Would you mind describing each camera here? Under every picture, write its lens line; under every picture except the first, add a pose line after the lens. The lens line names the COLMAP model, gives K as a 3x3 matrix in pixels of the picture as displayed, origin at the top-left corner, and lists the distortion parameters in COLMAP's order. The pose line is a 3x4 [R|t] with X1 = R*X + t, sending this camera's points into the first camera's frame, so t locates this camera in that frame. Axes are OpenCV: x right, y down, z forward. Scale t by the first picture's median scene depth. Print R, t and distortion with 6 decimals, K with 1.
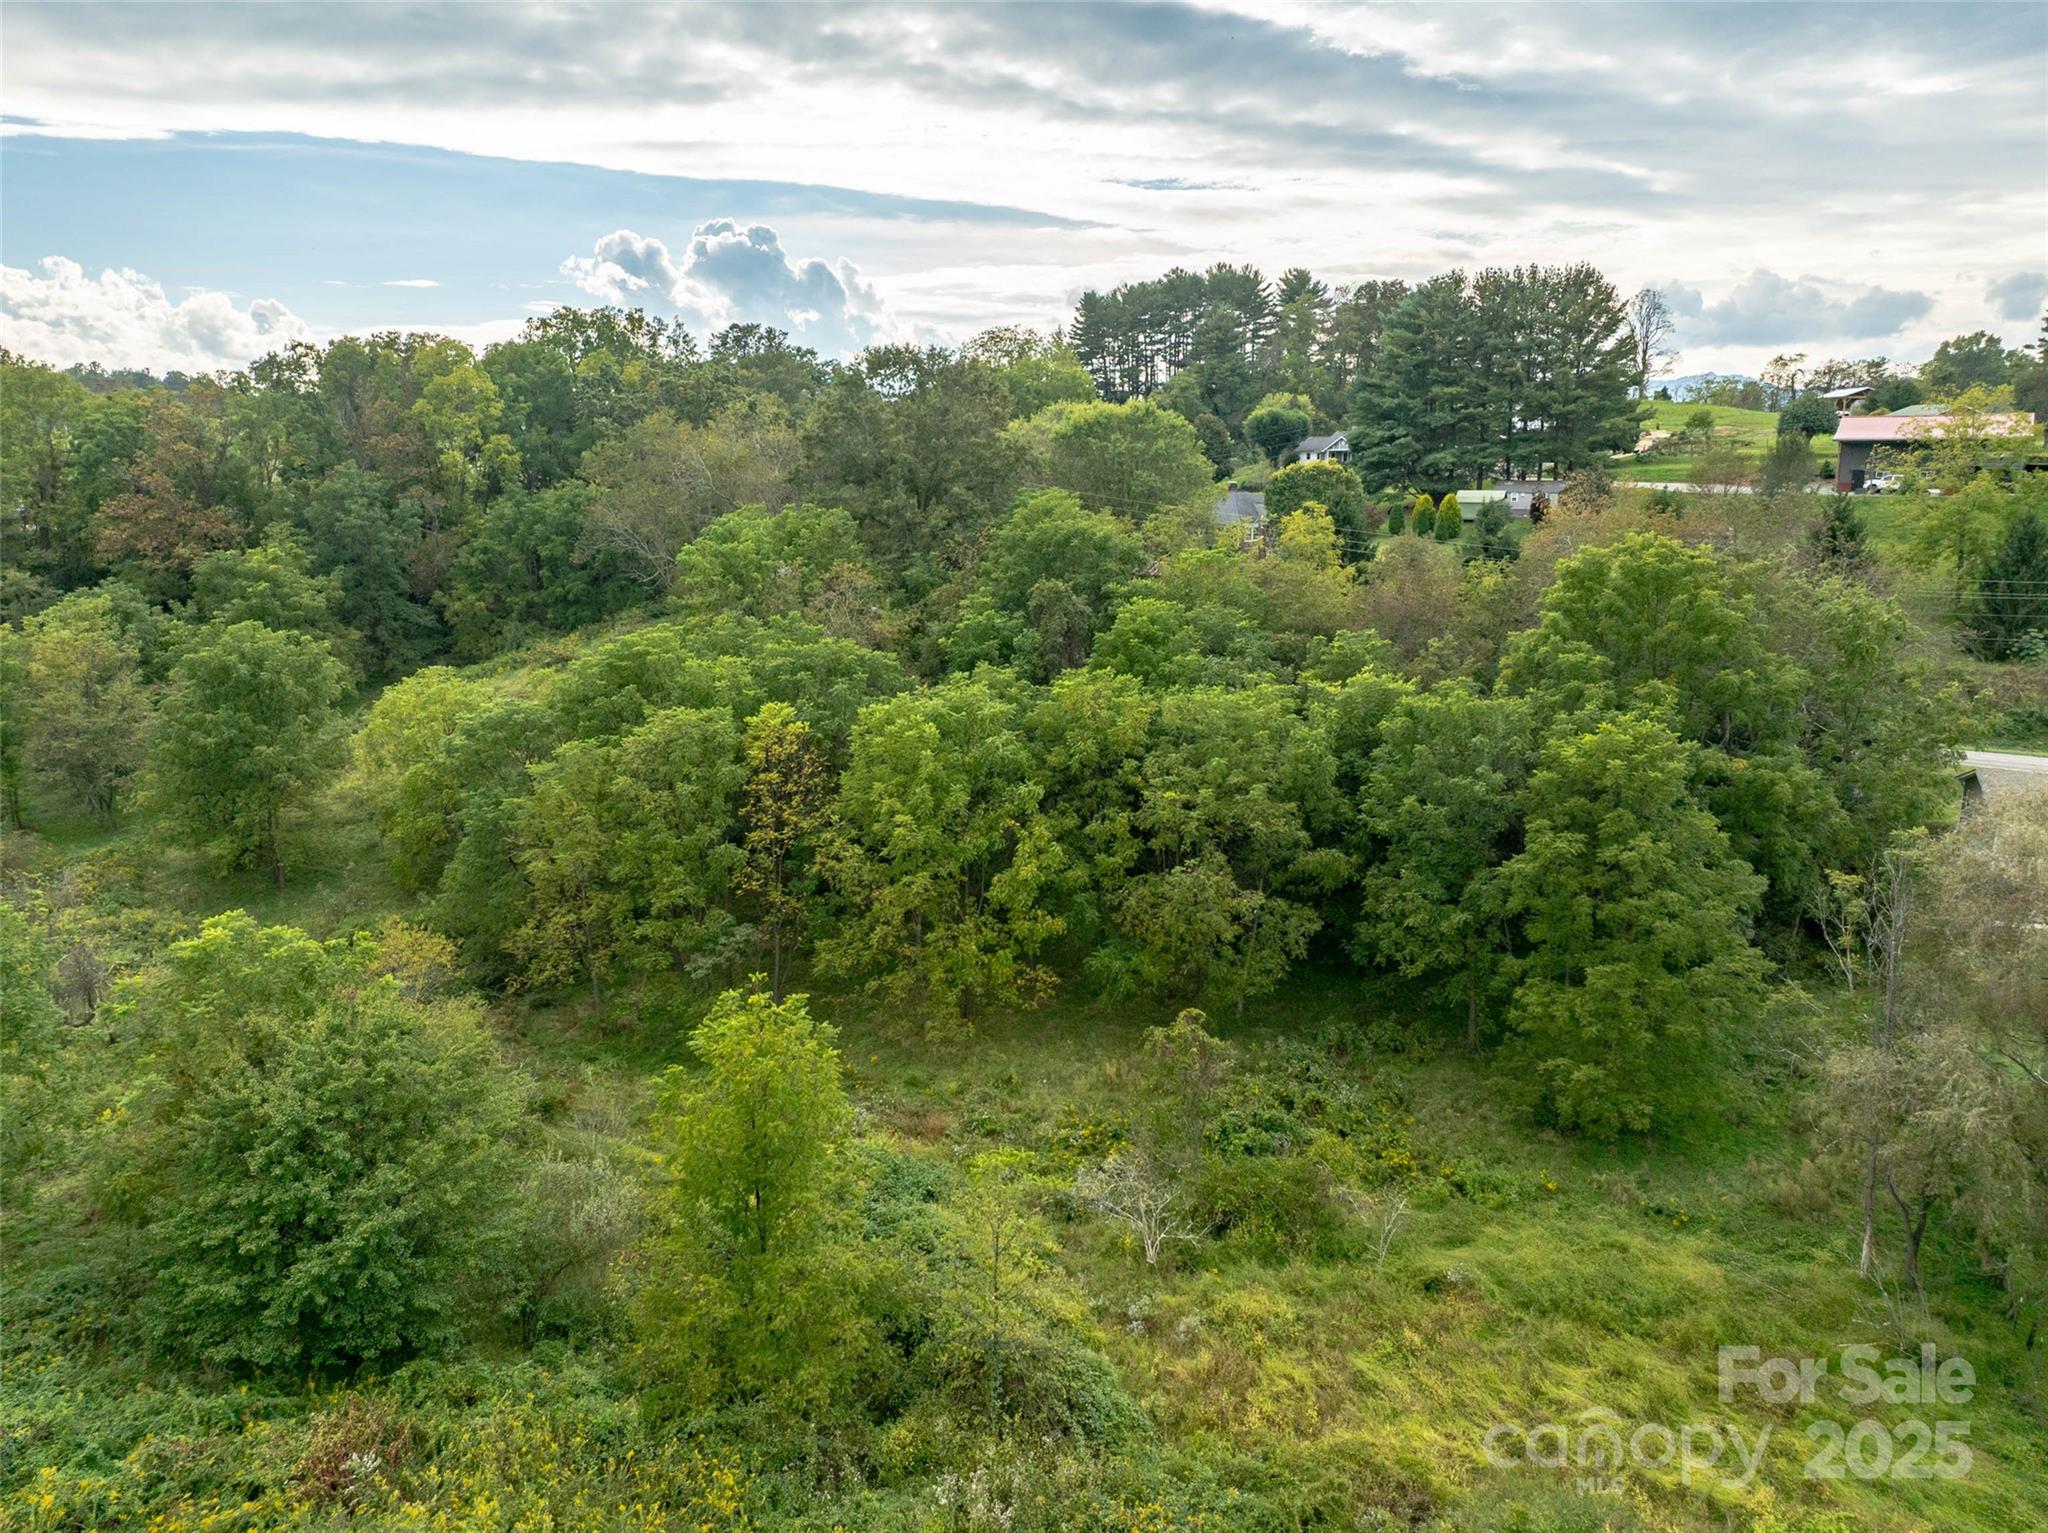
lens RADIAL K [[1473.4, 0, 1024.0], [0, 1473.4, 766.5], [0, 0, 1]] dist [-0.032297, -0.004085]
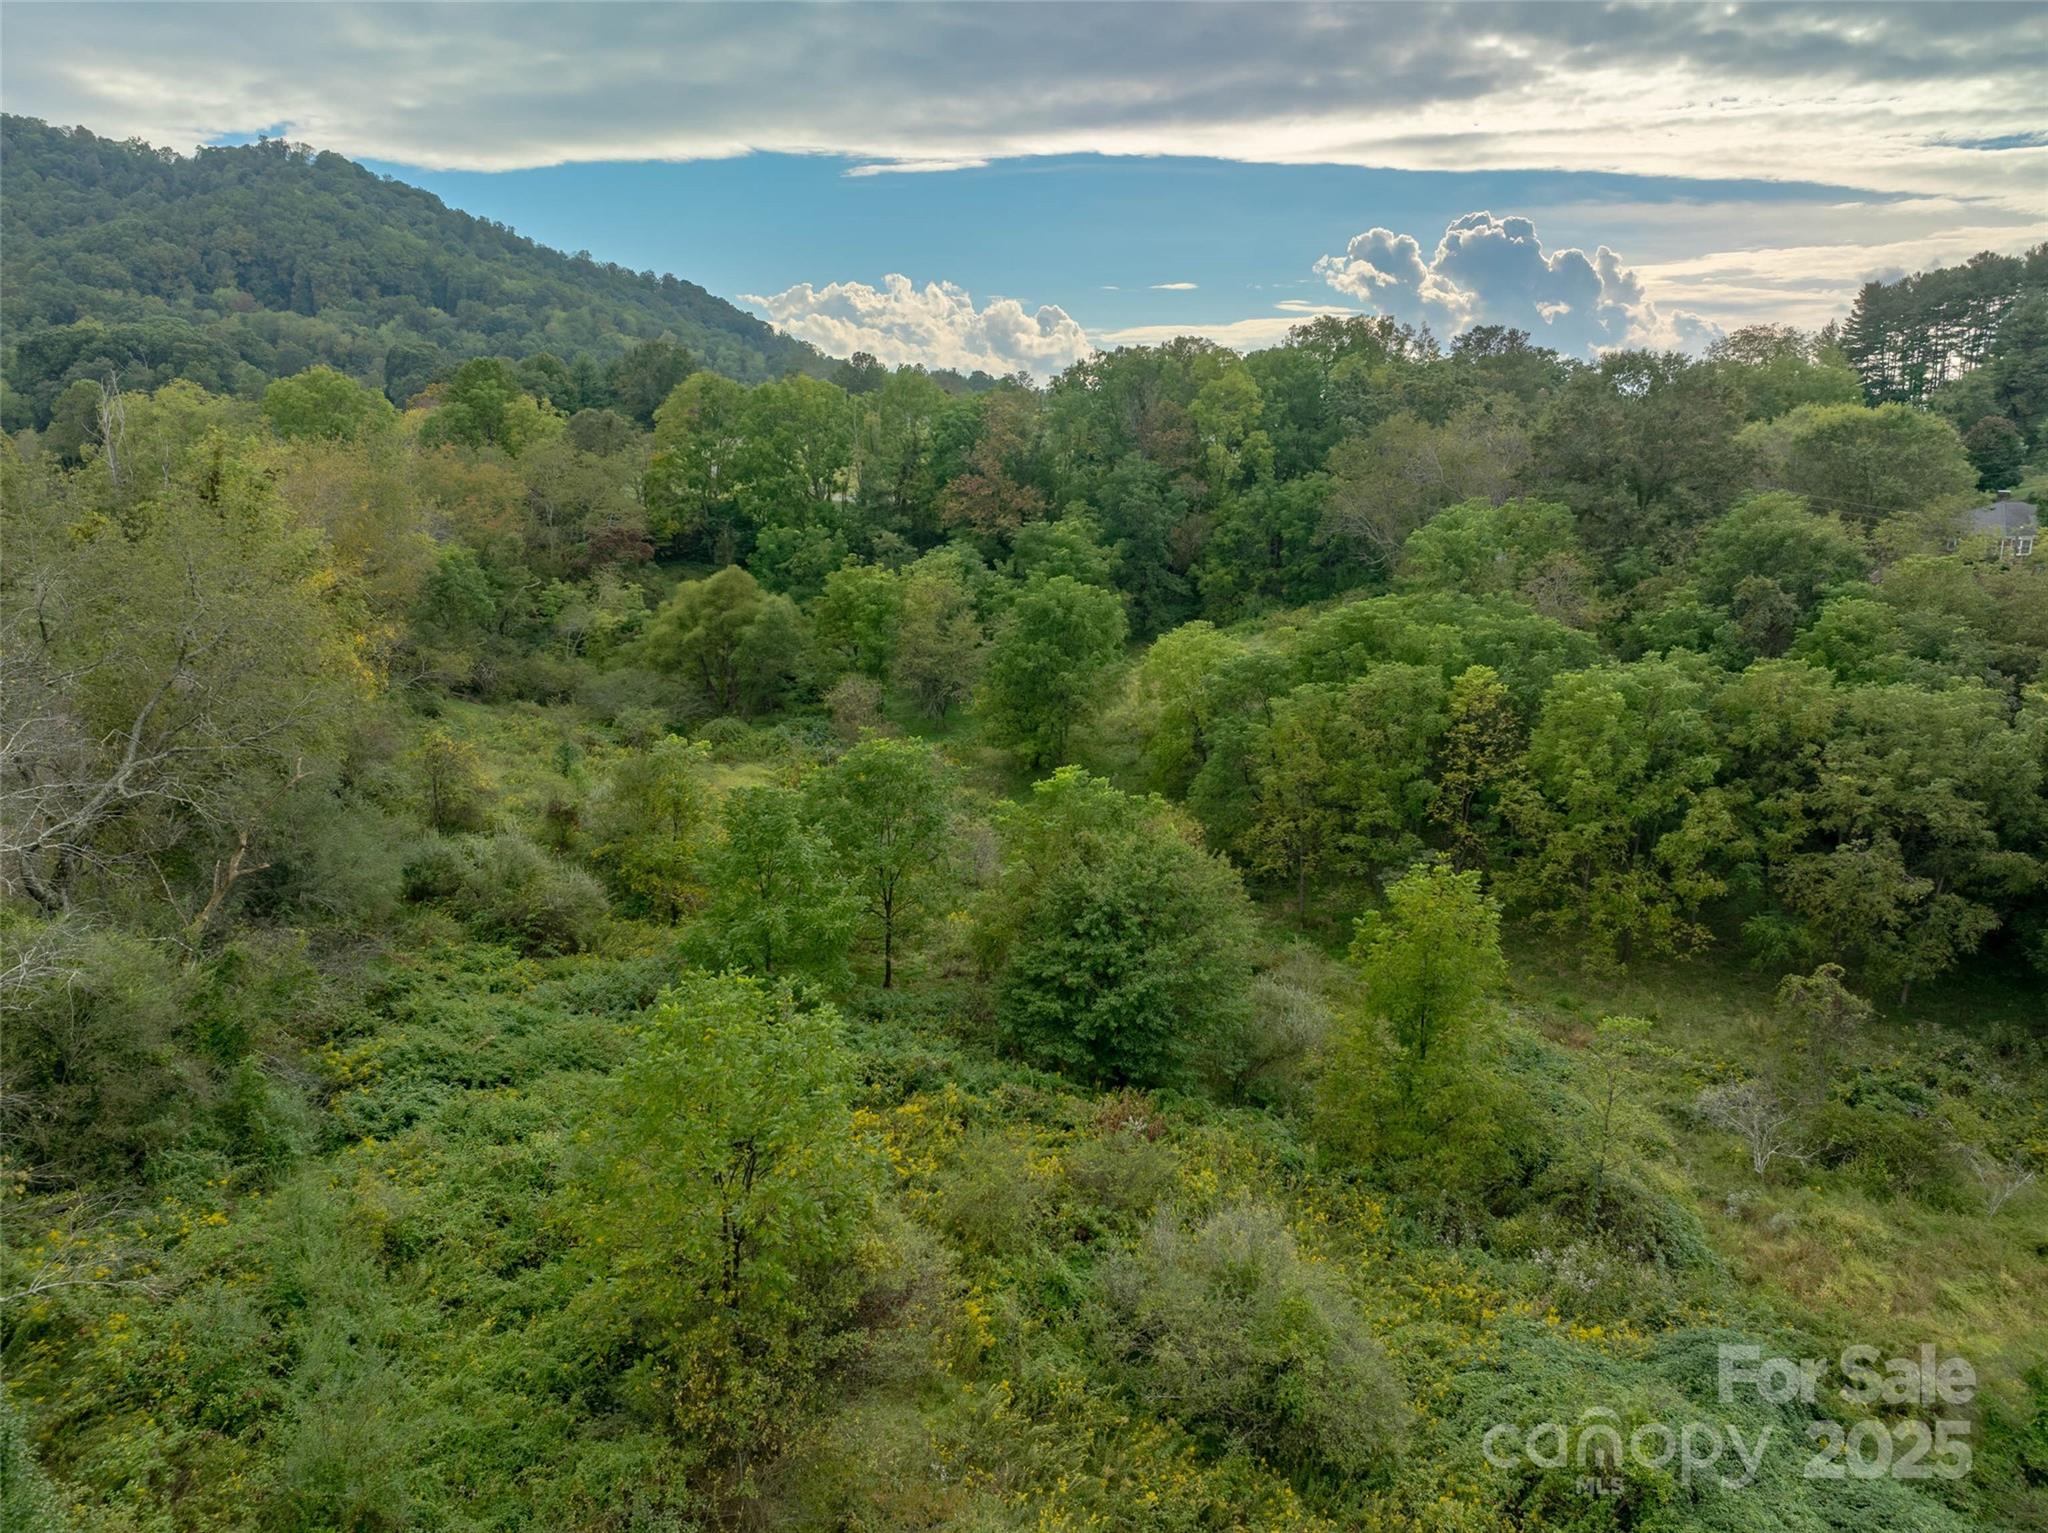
lens RADIAL K [[1435.7, 0, 1028.4], [0, 1435.7, 774.0], [0, 0, 1]] dist [-0.039298, 0.000063]
pose [[0.886764, 0.110553, -0.448808, 0.031827], [-0.104437, 0.993788, 0.038448, 0.035827], [0.450270, 0.012777, 0.892801, -0.172399]]
